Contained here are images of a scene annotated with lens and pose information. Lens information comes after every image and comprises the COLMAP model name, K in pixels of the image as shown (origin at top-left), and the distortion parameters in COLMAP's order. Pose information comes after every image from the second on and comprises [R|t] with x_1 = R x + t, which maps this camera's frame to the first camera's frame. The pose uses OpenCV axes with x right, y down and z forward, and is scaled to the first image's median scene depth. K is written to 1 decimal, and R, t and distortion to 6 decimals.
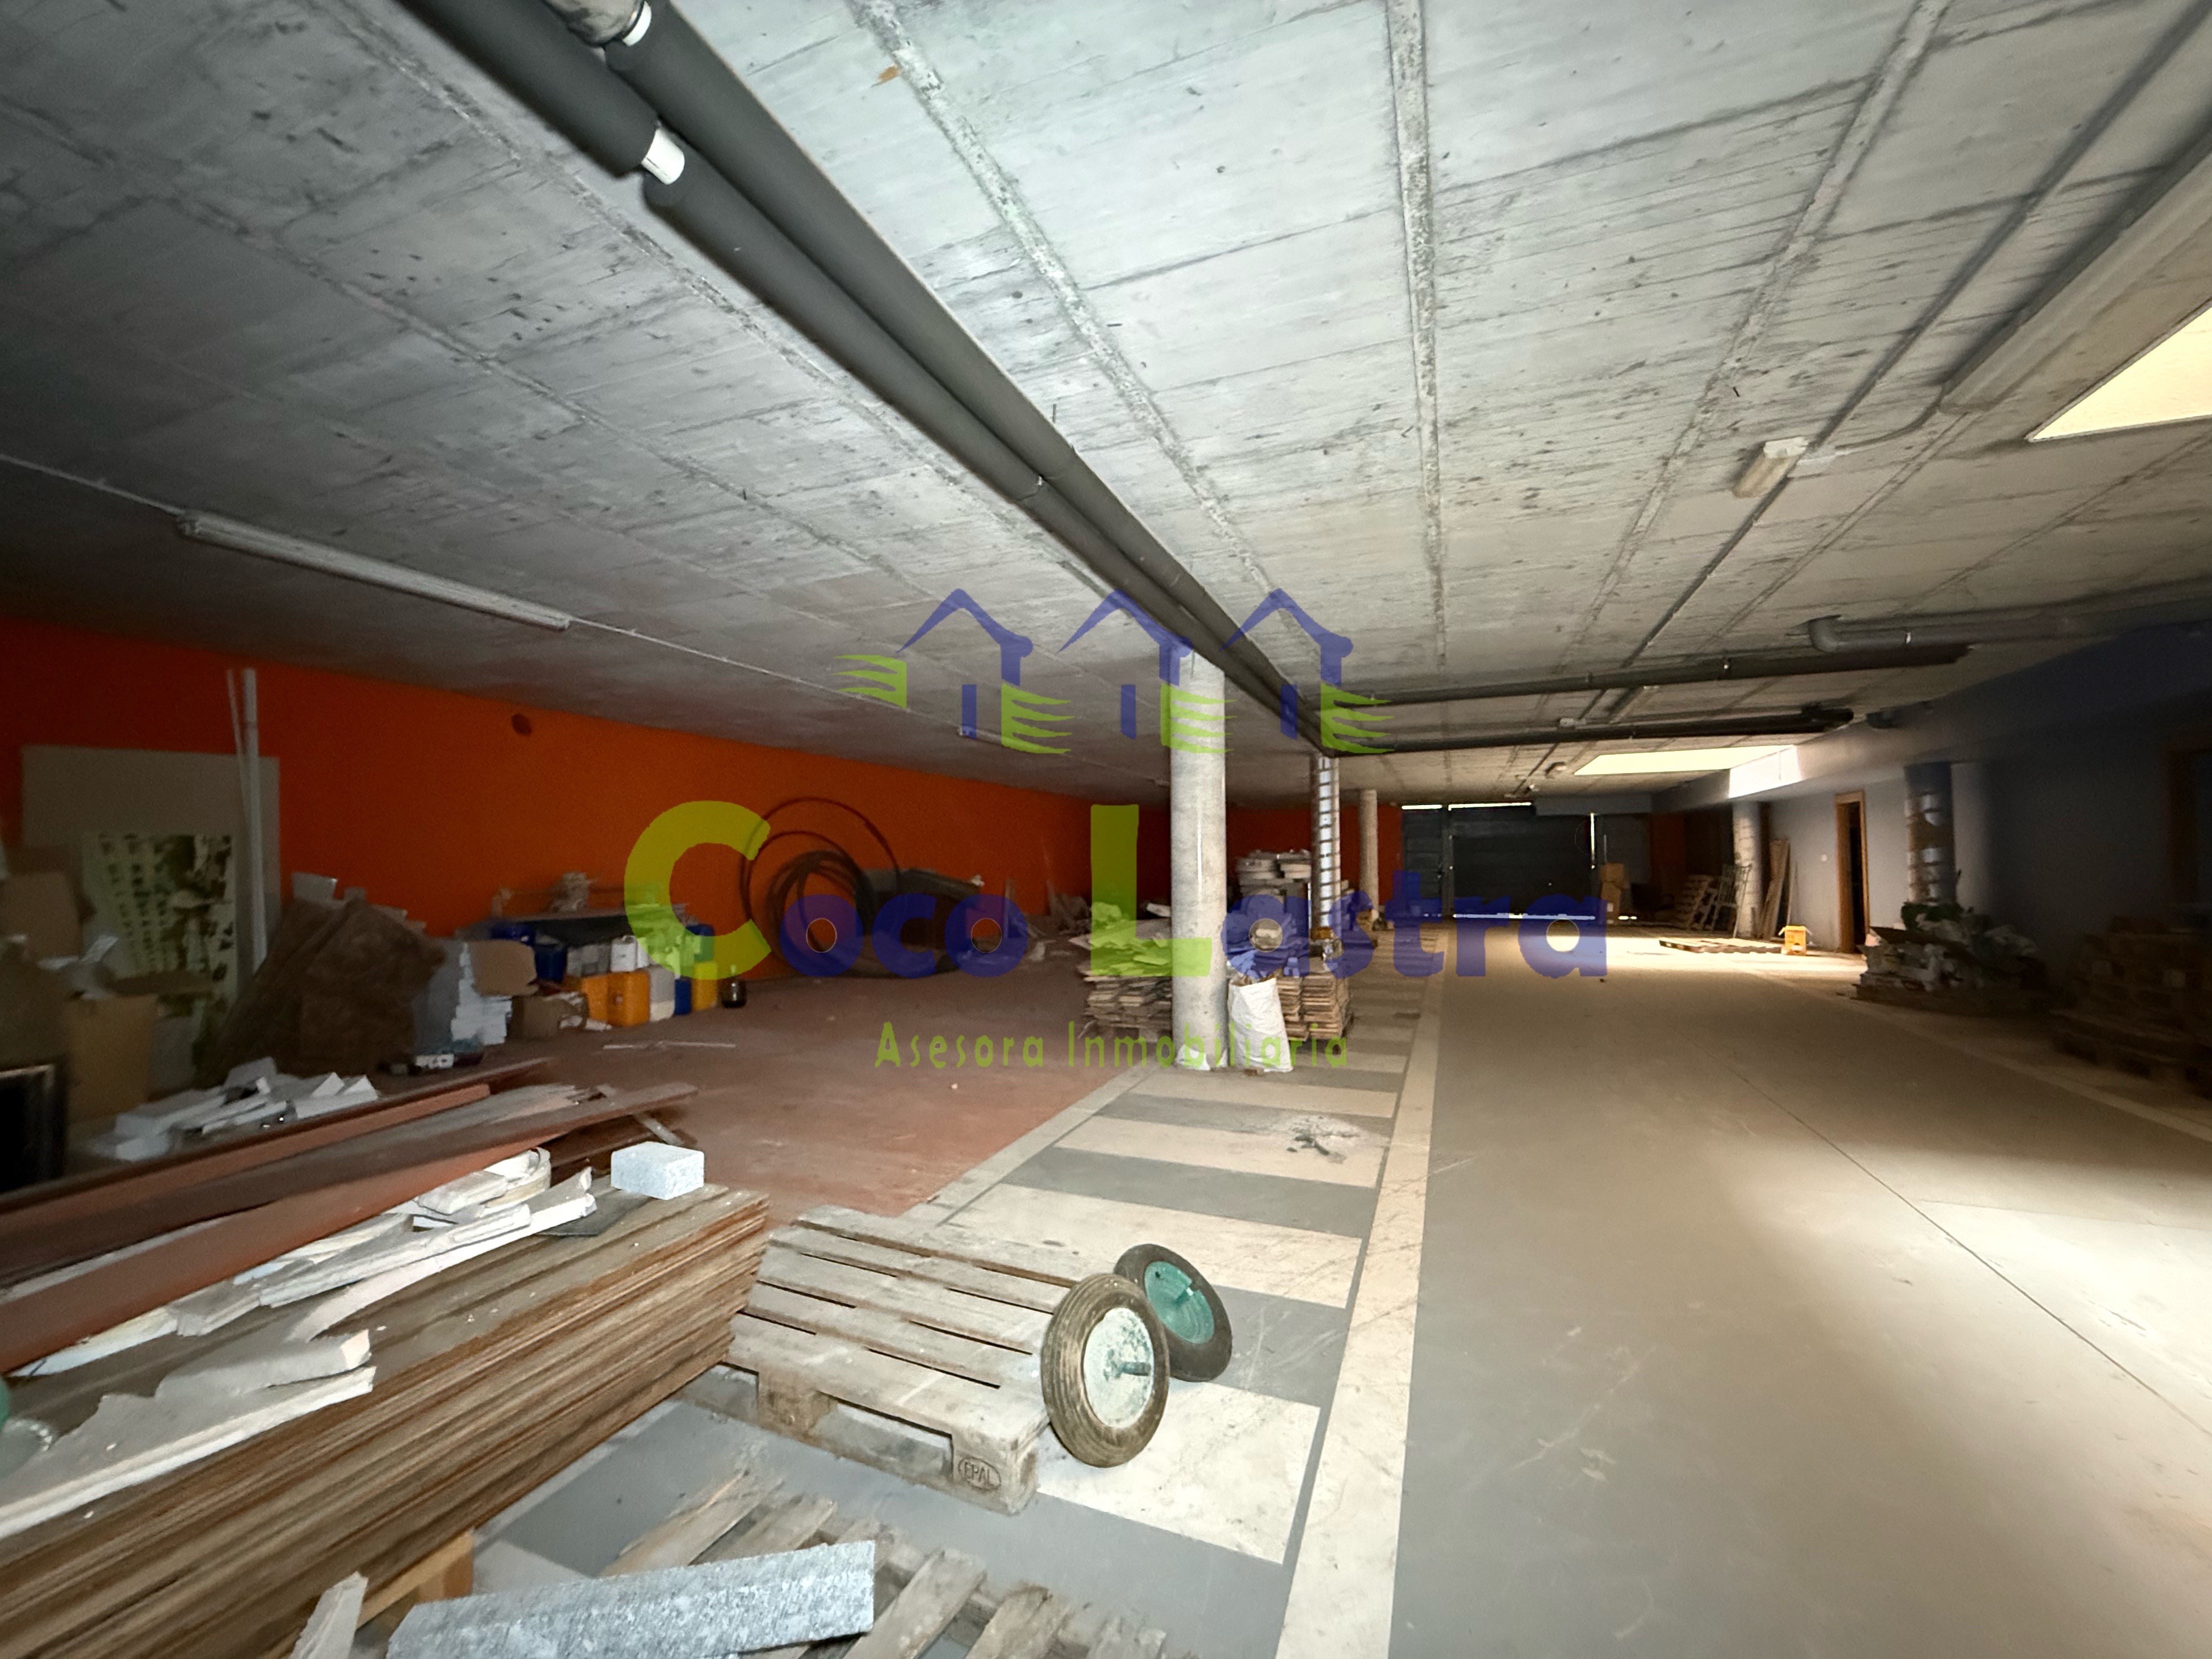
lens RADIAL K [[884.0, 0, 1096.1], [0, 884.0, 847.4], [0, 0, 1]] dist [-0.002057, 0.000487]
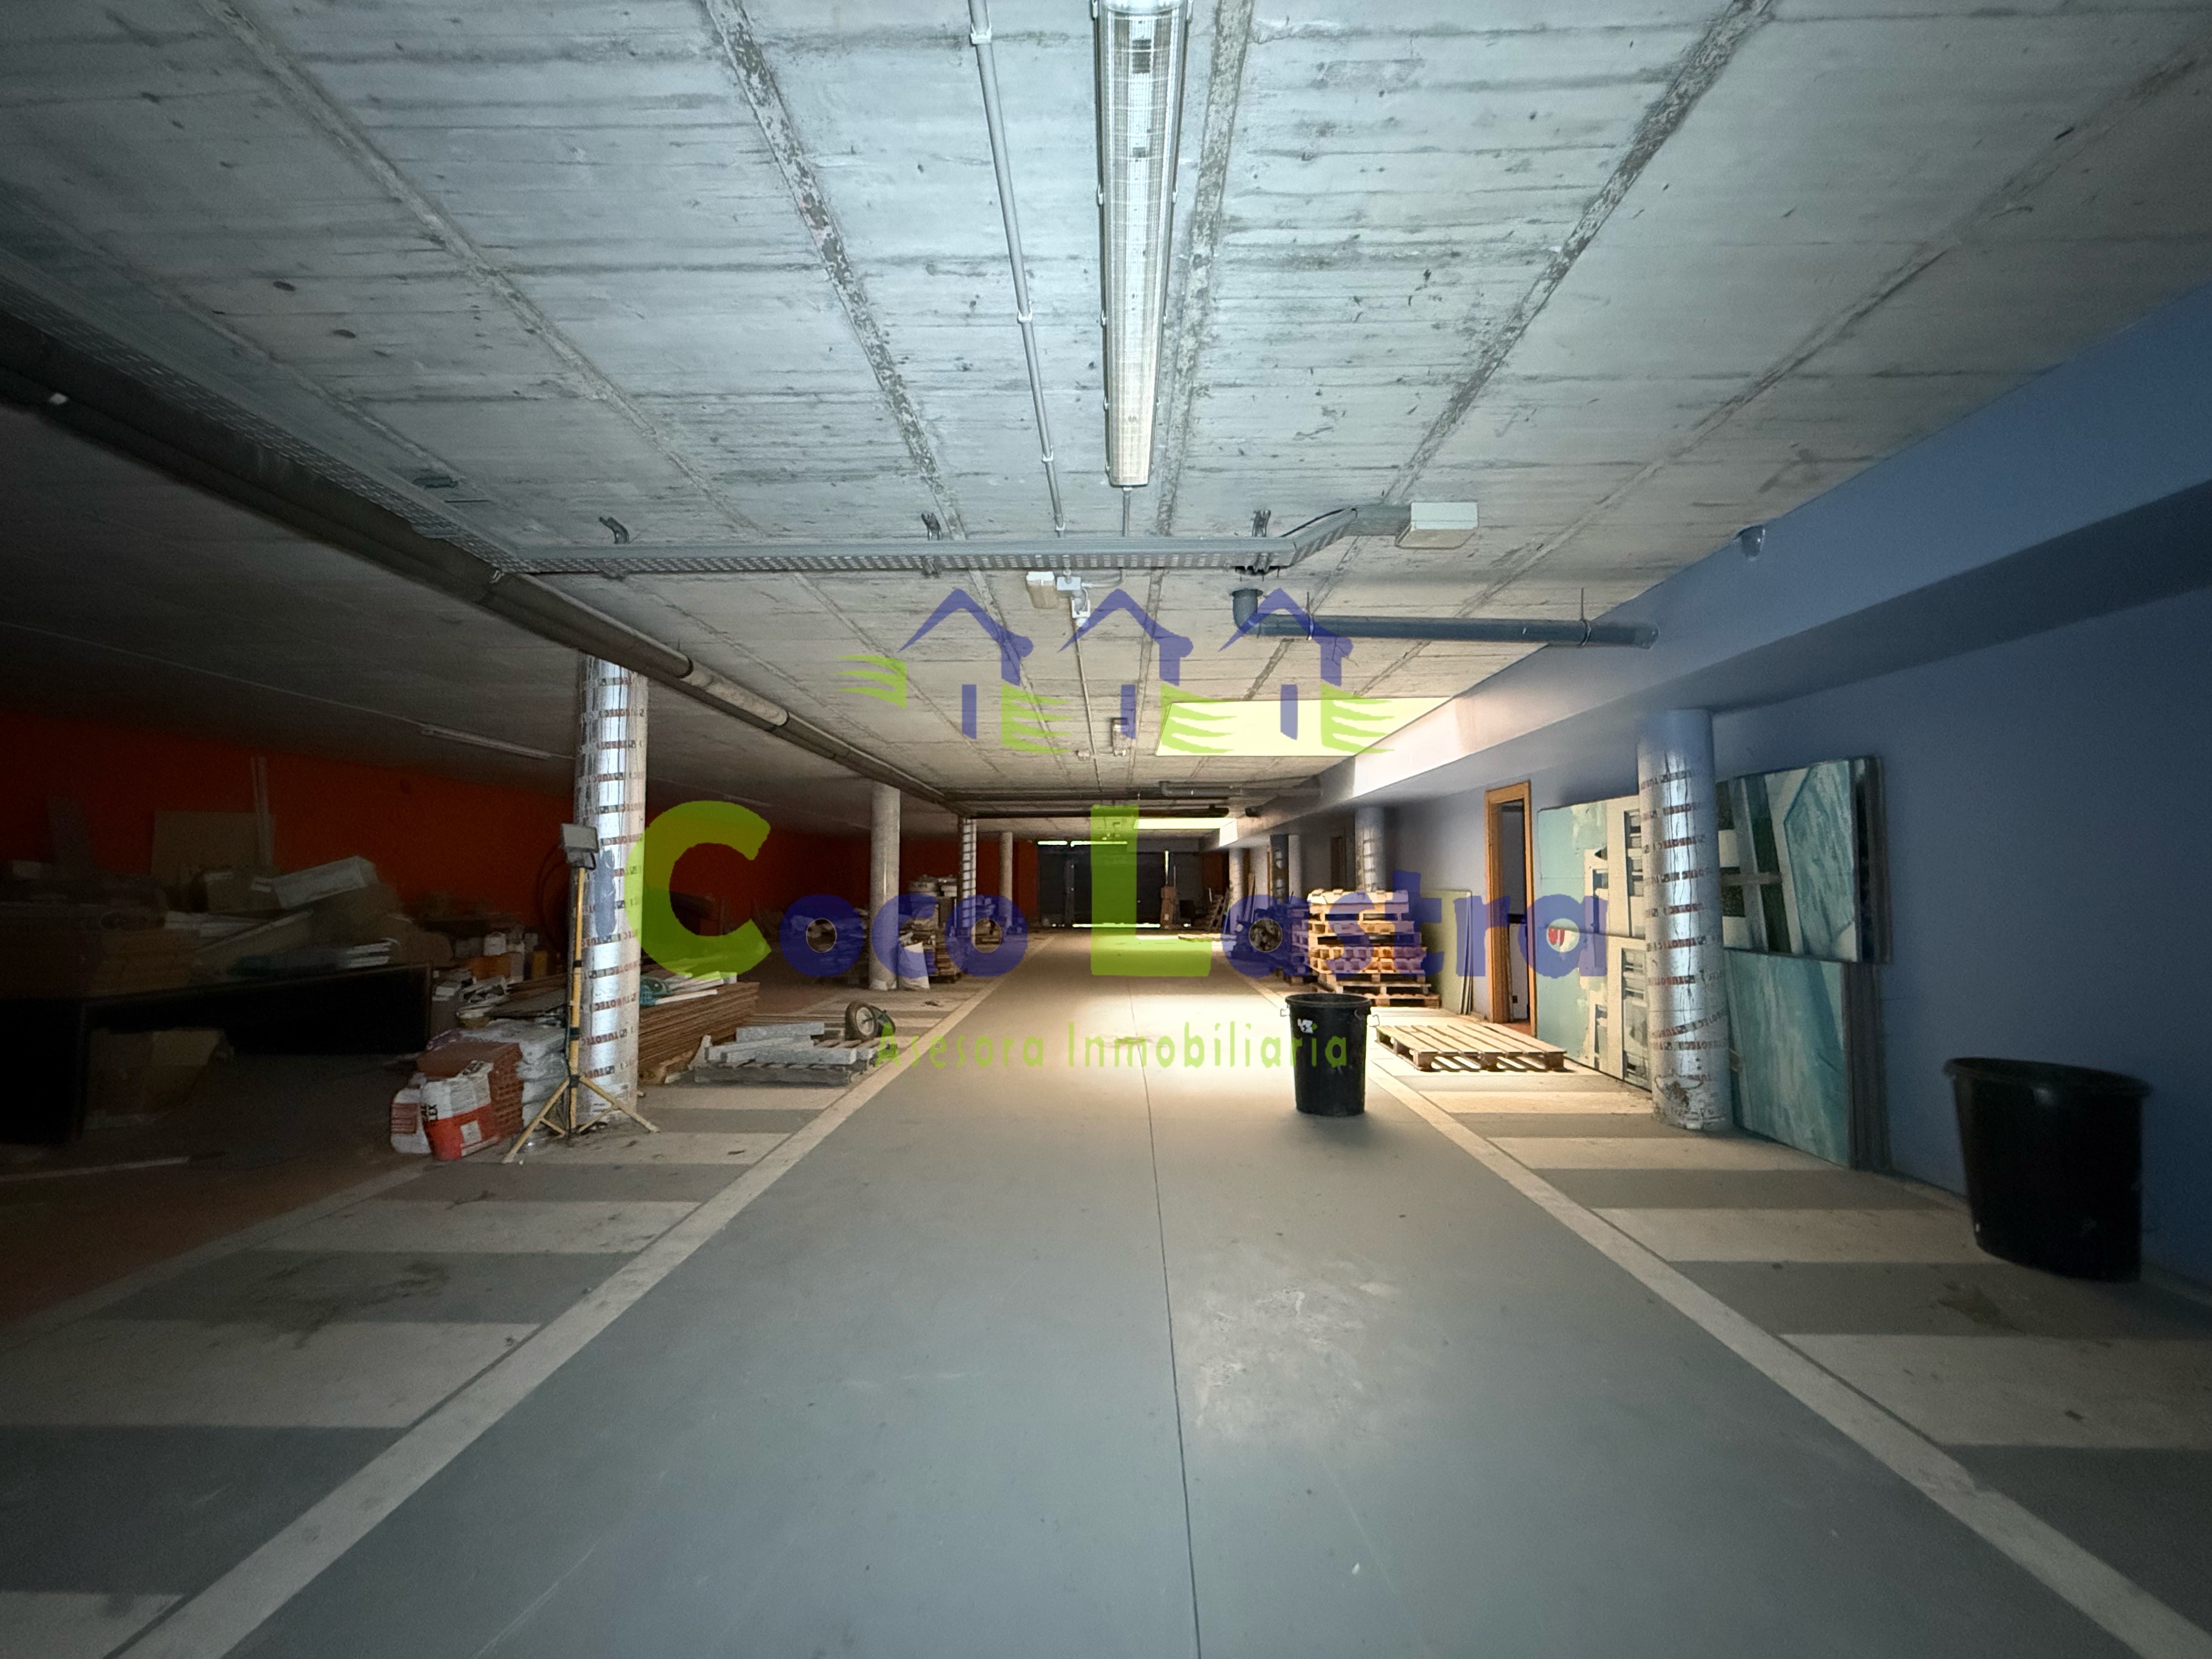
lens RADIAL K [[884.0, 0, 1097.4], [0, 884.0, 832.3], [0, 0, 1]] dist [-0.002057, 0.000487]
pose [[0.935474, 0.026818, 0.352376, -0.068465], [-0.012529, 0.999006, -0.042770, -0.011886], [-0.353173, 0.035595, 0.934881, -0.504297]]
